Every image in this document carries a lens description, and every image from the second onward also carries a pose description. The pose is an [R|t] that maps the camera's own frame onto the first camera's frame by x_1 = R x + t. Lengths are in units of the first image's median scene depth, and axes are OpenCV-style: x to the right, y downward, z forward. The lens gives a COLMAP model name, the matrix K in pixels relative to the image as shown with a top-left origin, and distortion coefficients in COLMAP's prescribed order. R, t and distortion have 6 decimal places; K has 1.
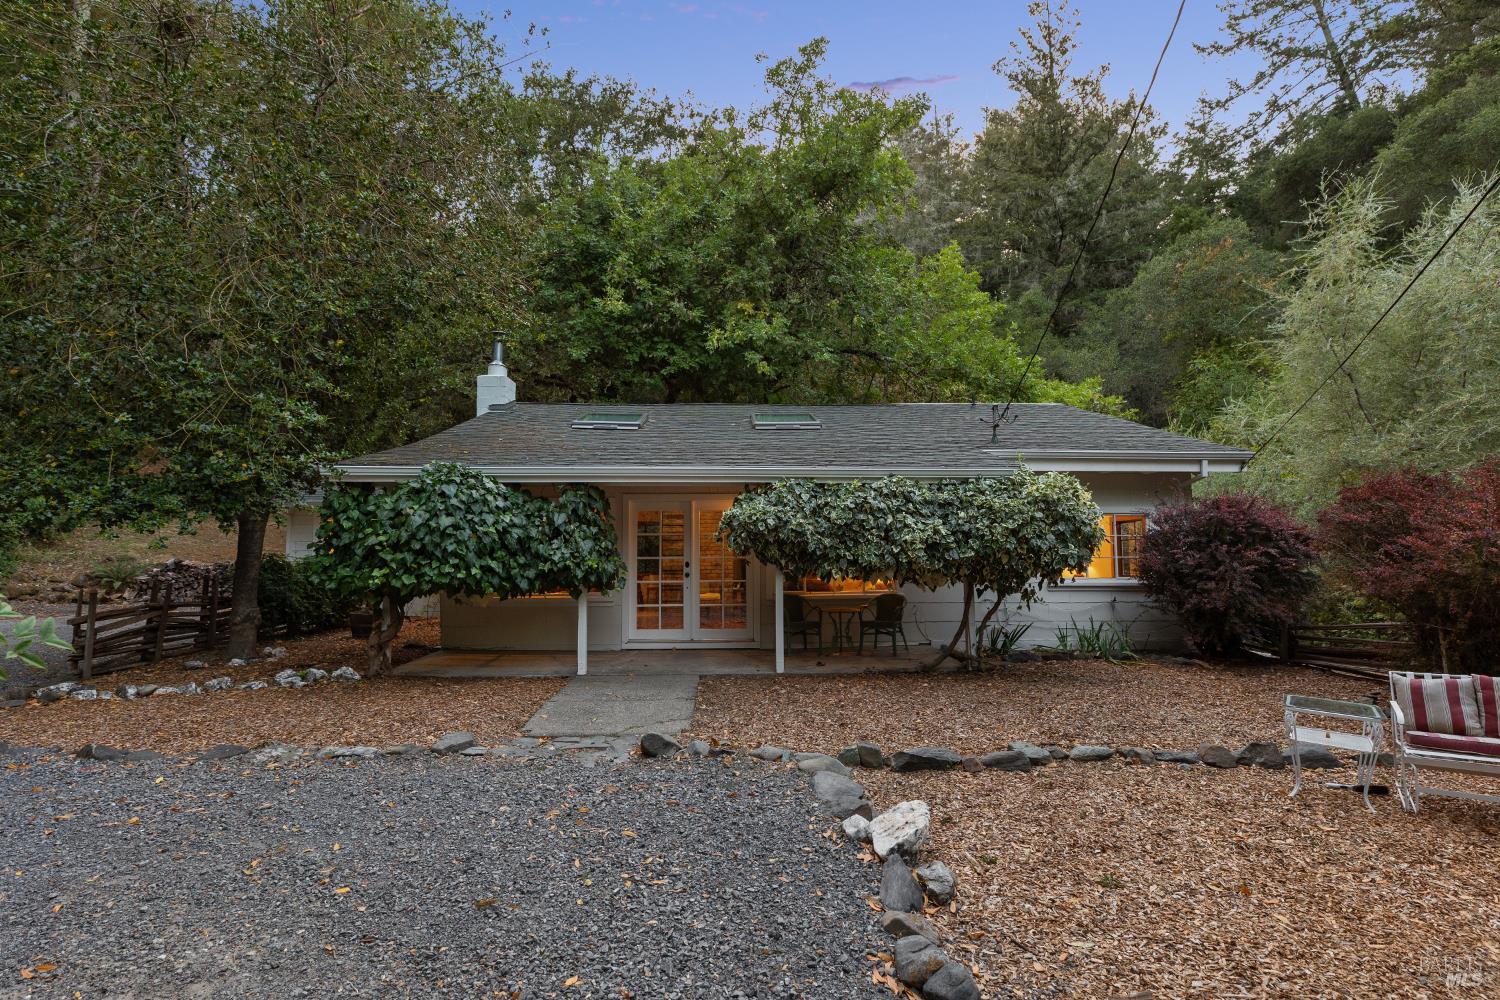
lens RADIAL K [[767.1, 0, 750.0], [0, 767.1, 500.0], [0, 0, 1]] dist [0.011037, -0.010033]
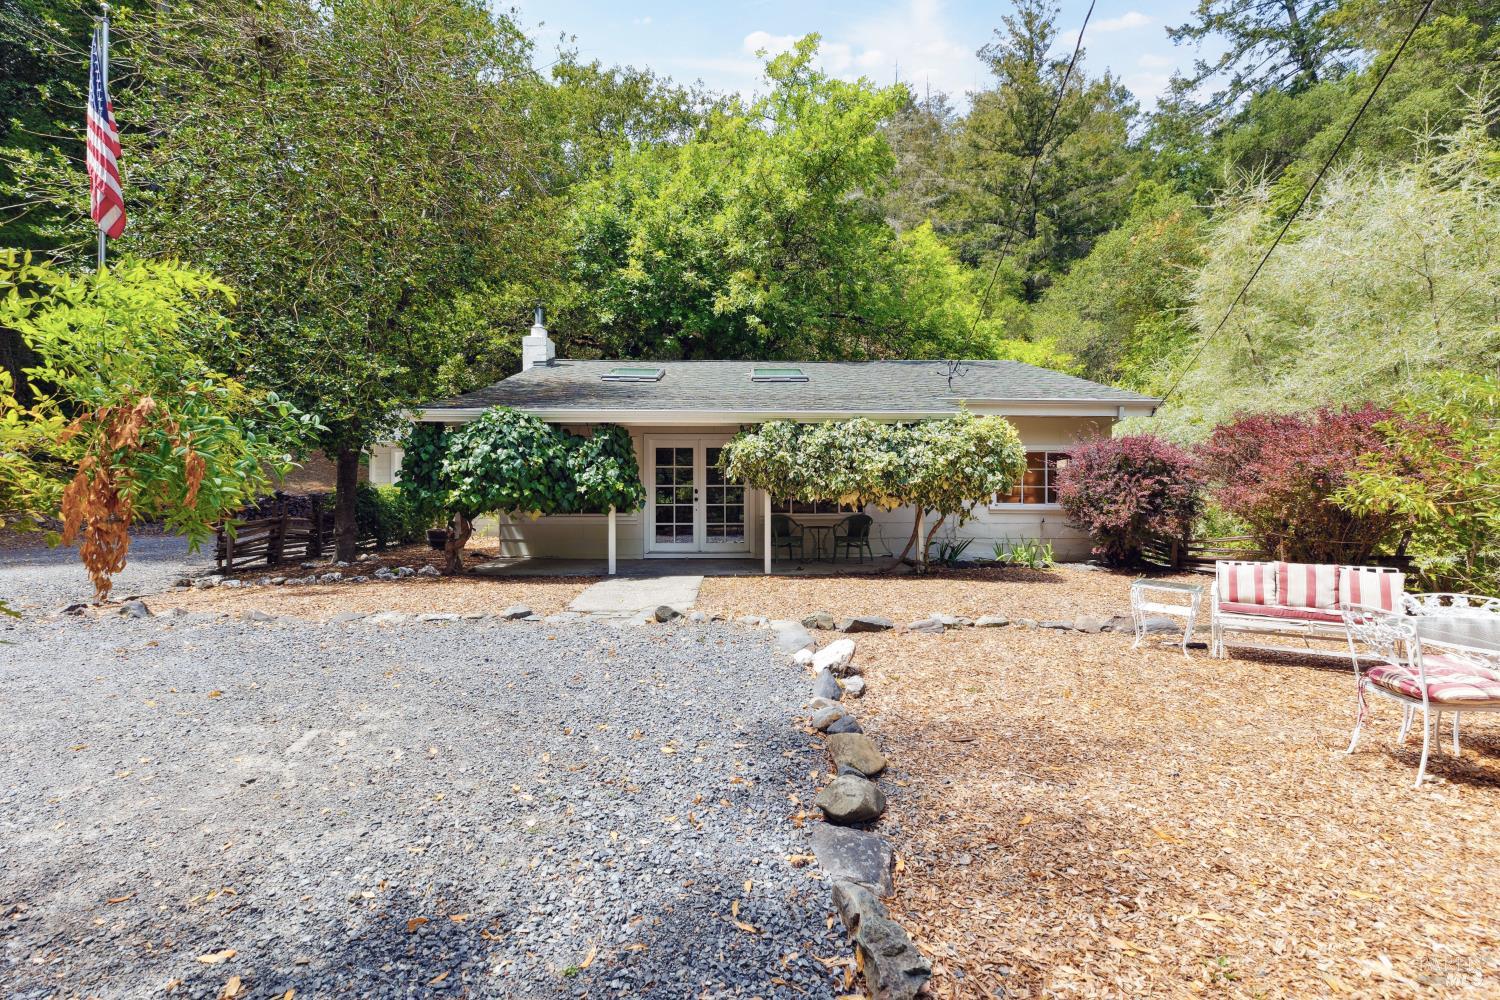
lens RADIAL K [[666.4, 0, 750.0], [0, 666.4, 500.0], [0, 0, 1]] dist [0.003713, 0.000226]
pose [[0.999928, 0.002717, -0.011666, 0.011242], [-0.001783, 0.996845, 0.079358, 0.008004], [0.011845, -0.079332, 0.996778, -0.044335]]
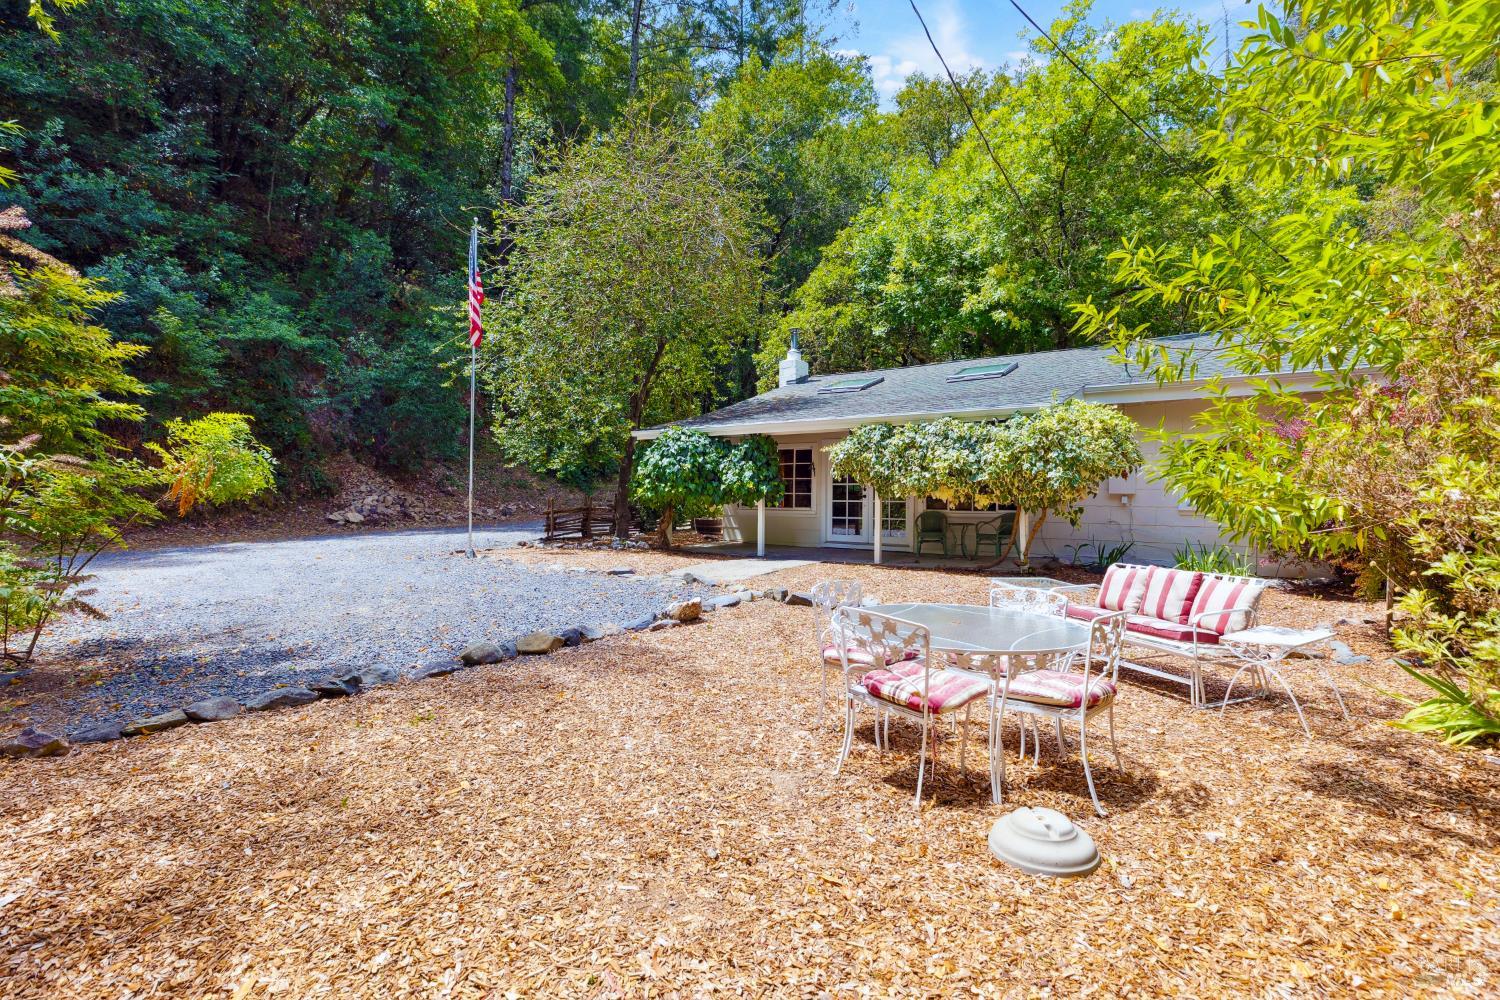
lens RADIAL K [[666.4, 0, 750.0], [0, 666.4, 500.0], [0, 0, 1]] dist [0.003713, 0.000226]
pose [[0.812002, 0.011230, -0.583547, 0.278301], [0.035863, 0.996966, 0.069090, 0.008612], [0.582552, -0.077029, 0.809135, -0.054152]]
